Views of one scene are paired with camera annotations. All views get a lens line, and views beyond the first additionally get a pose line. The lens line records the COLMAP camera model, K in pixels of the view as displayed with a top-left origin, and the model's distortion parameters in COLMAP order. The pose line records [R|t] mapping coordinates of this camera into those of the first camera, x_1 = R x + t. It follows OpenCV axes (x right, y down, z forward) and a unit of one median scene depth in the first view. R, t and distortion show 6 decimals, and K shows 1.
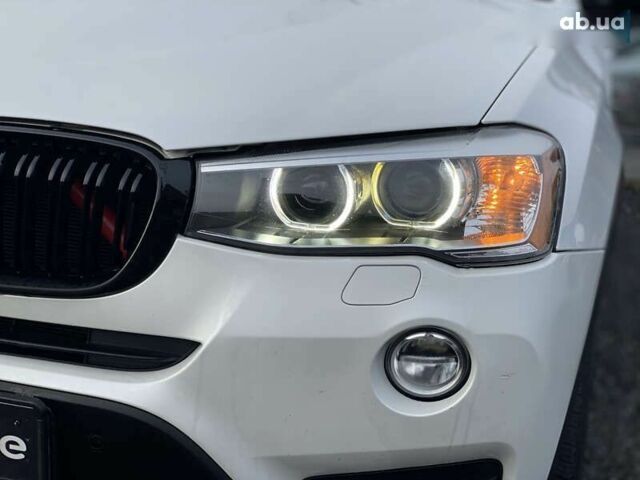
lens RADIAL K [[951.7, 0, 318.9], [0, 951.7, 242.2], [0, 0, 1]] dist [0.131996, 0.000000]
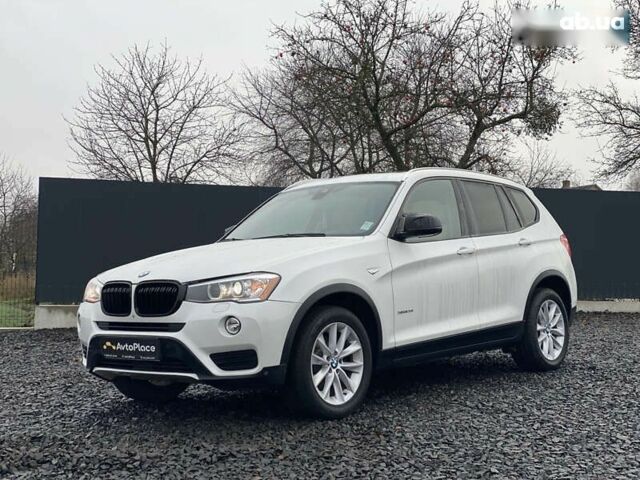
lens RADIAL K [[951.7, 0, 314.8], [0, 951.7, 236.9], [0, 0, 1]] dist [0.131996, 0.000000]
pose [[0.919817, -0.100139, -0.379352, 2.148160], [0.018098, 0.976680, -0.213935, 0.667138], [0.391929, 0.189915, 0.900180, -2.867416]]
